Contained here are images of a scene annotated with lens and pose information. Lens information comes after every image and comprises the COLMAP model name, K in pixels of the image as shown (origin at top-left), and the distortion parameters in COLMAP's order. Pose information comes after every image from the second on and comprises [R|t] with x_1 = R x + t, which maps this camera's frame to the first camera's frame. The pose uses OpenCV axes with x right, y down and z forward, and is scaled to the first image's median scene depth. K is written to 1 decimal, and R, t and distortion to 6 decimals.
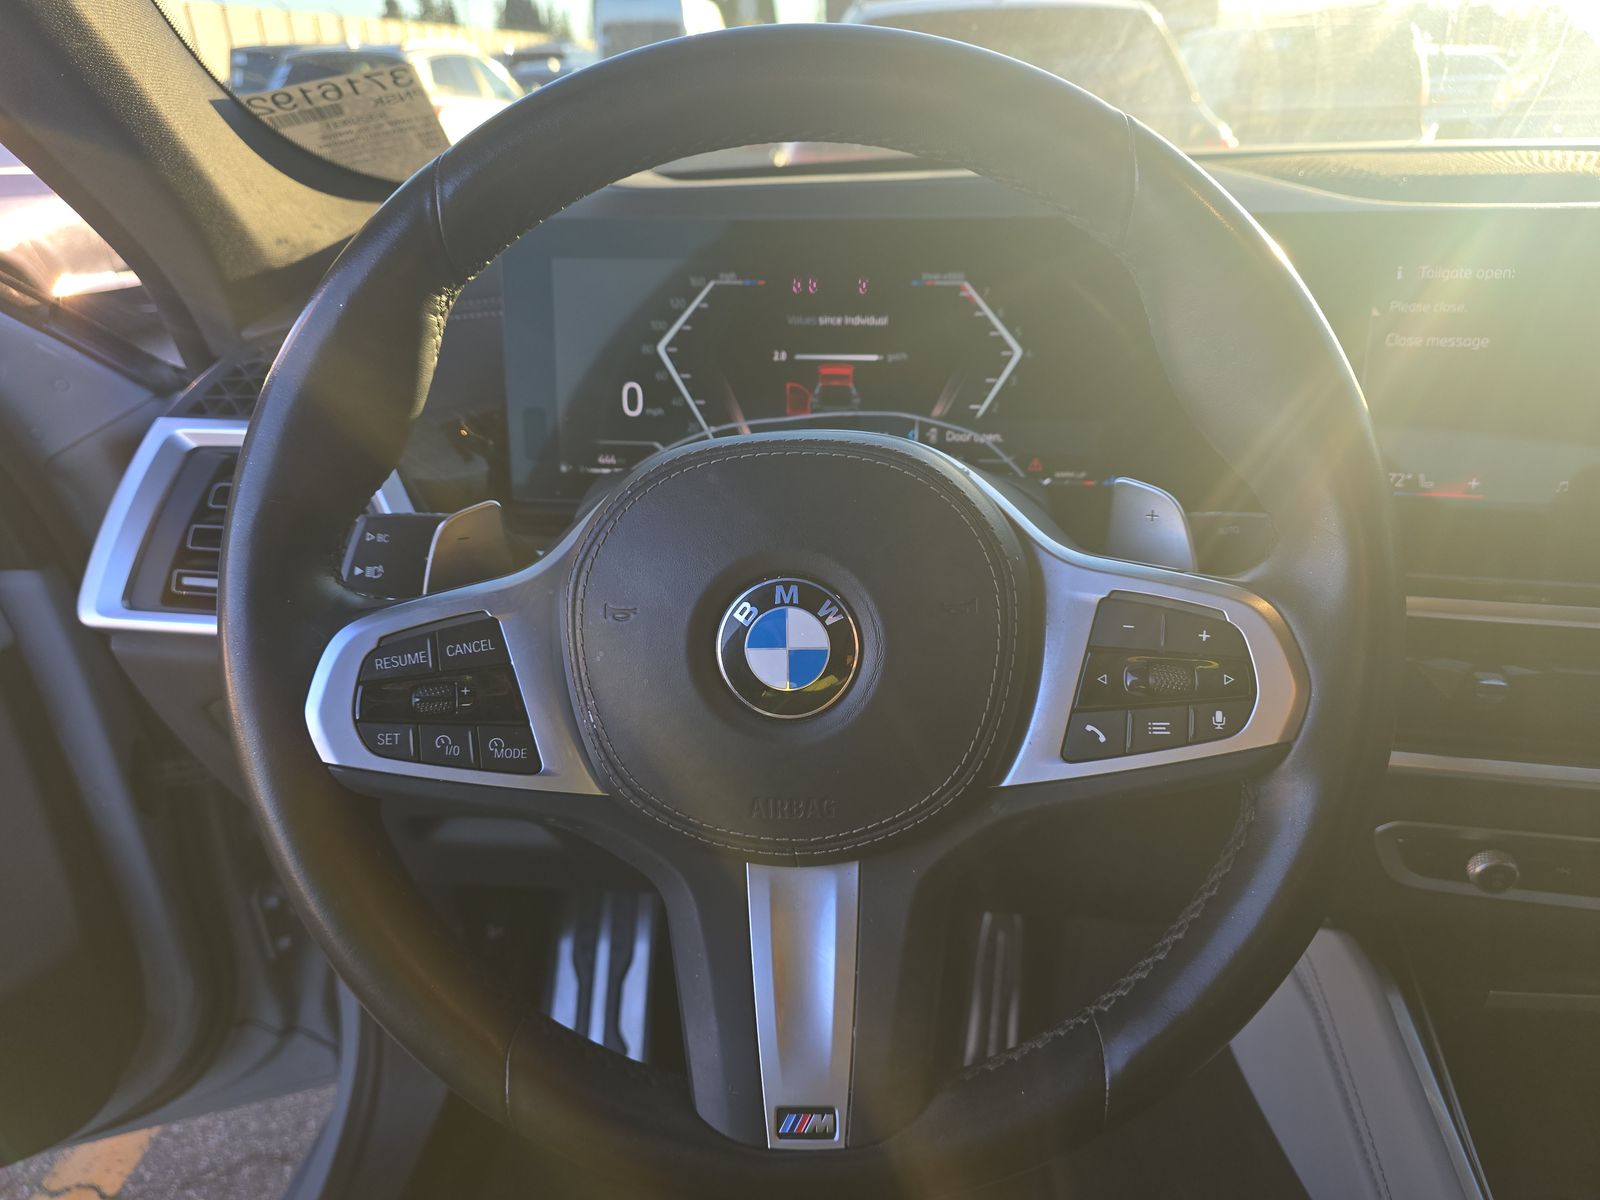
lens RADIAL K [[1092.1, 0, 805.0], [0, 1092.1, 608.8], [0, 0, 1]] dist [0.028046, -0.022195]
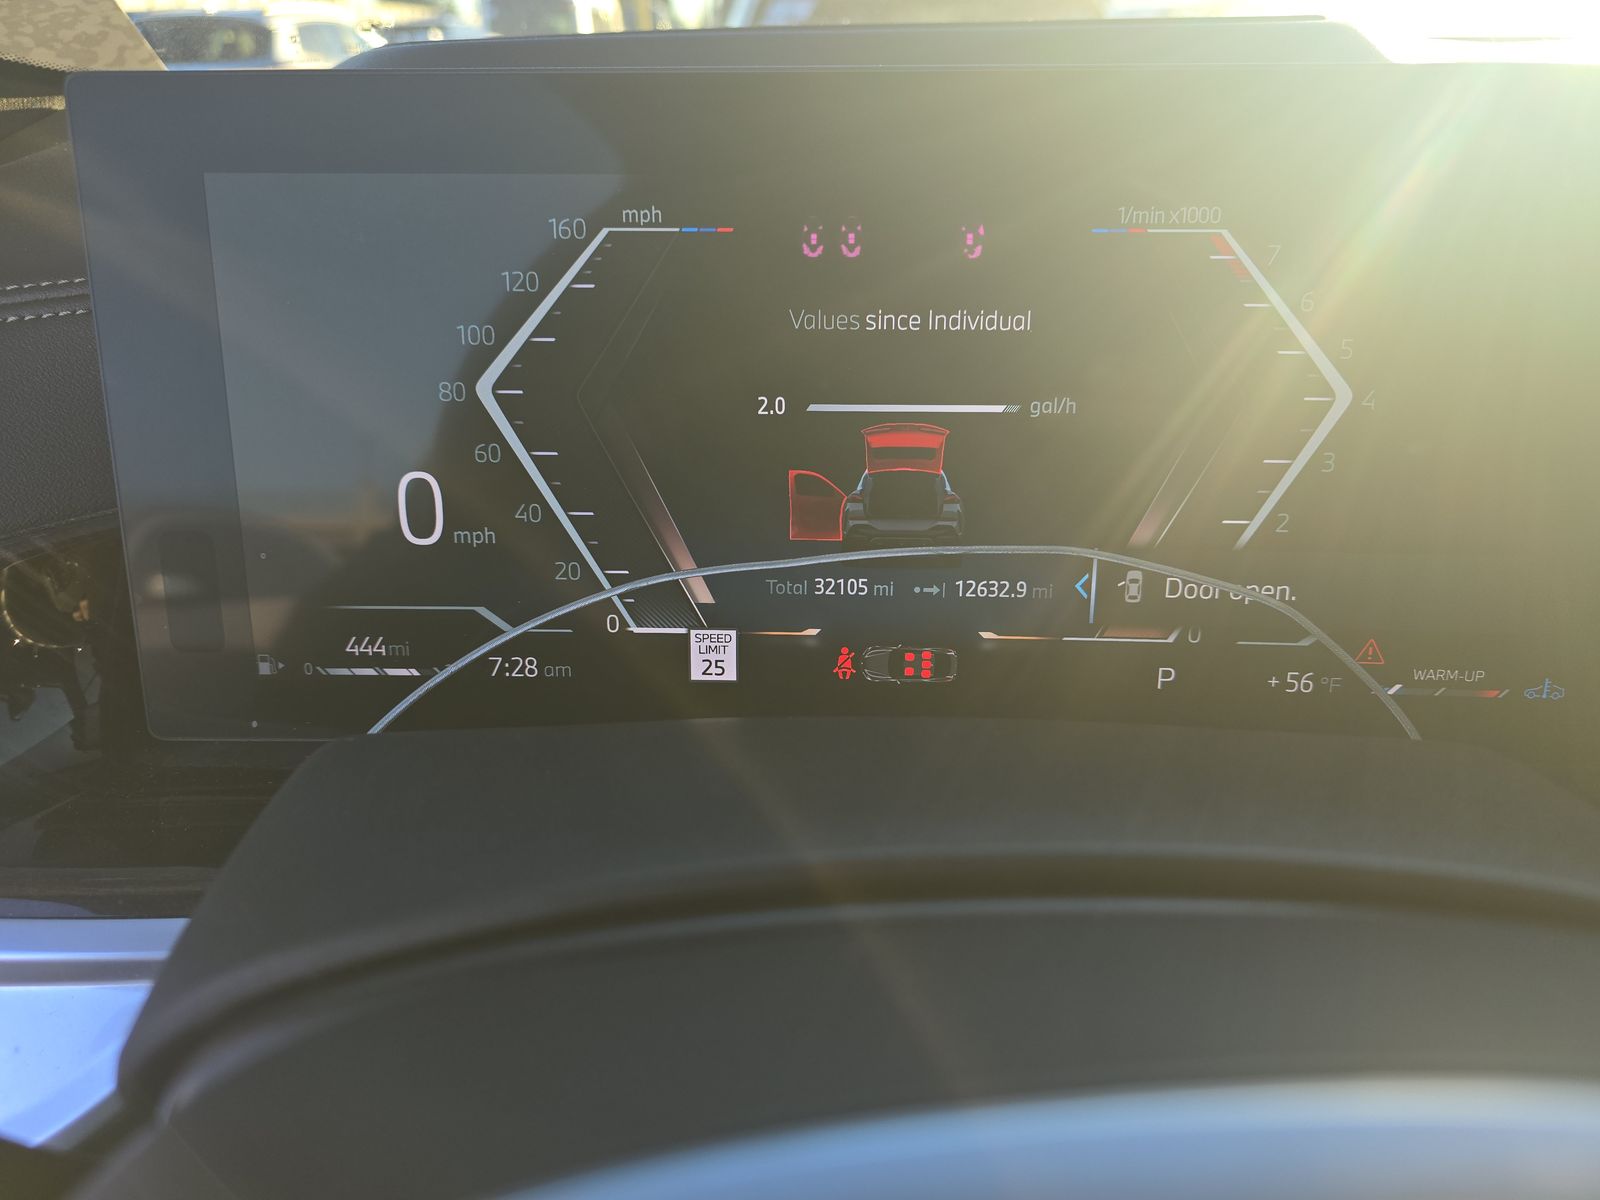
lens RADIAL K [[1092.1, 0, 797.1], [0, 1092.1, 601.7], [0, 0, 1]] dist [0.028046, -0.022195]
pose [[0.997005, -0.022088, 0.074113, -0.046138], [0.021926, 0.999755, 0.002999, -0.156750], [-0.074161, -0.001365, 0.997245, 0.579332]]
